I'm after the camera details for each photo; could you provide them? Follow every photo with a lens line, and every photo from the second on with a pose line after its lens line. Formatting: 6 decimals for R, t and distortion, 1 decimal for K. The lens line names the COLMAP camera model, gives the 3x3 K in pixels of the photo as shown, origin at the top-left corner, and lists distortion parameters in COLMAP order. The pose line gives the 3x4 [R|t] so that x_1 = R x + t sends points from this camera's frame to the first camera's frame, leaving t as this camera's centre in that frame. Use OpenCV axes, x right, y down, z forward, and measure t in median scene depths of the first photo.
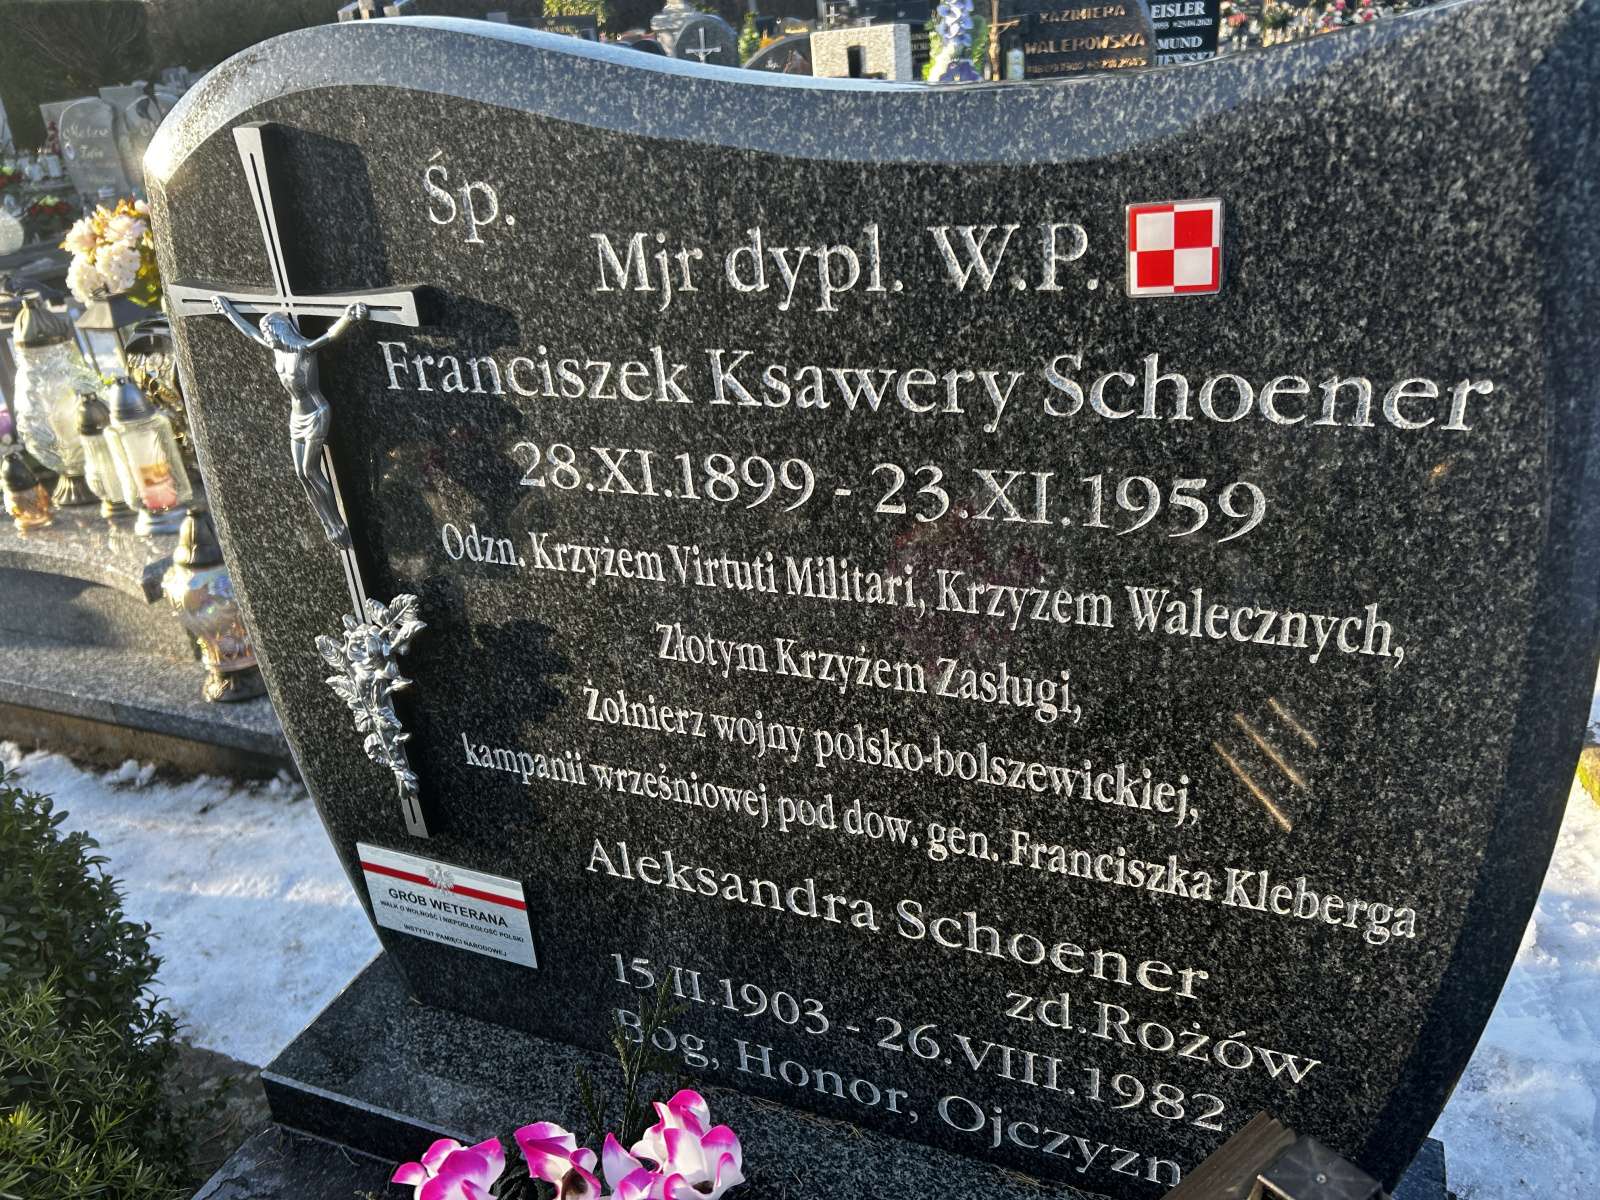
lens RADIAL K [[1182.2, 0, 802.1], [0, 1182.2, 607.3], [0, 0, 1]] dist [0.064437, -0.073399]
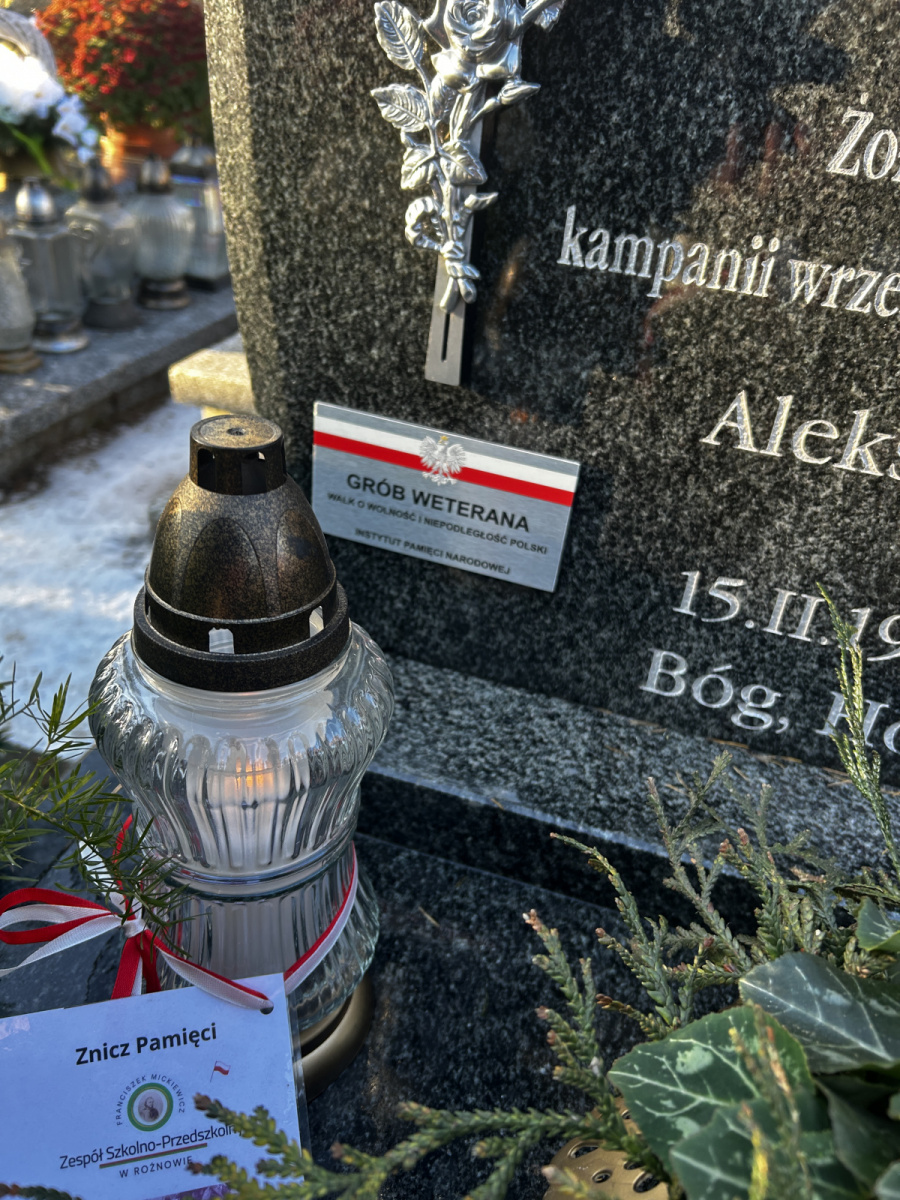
lens RADIAL K [[886.6, 0, 446.8], [0, 886.6, 598.9], [0, 0, 1]] dist [0.064437, -0.073399]
pose [[0.980580, 0.094059, 0.172093, -0.421573], [-0.112502, 0.988532, 0.100739, 0.281428], [-0.160644, -0.118143, 0.979916, 0.494720]]
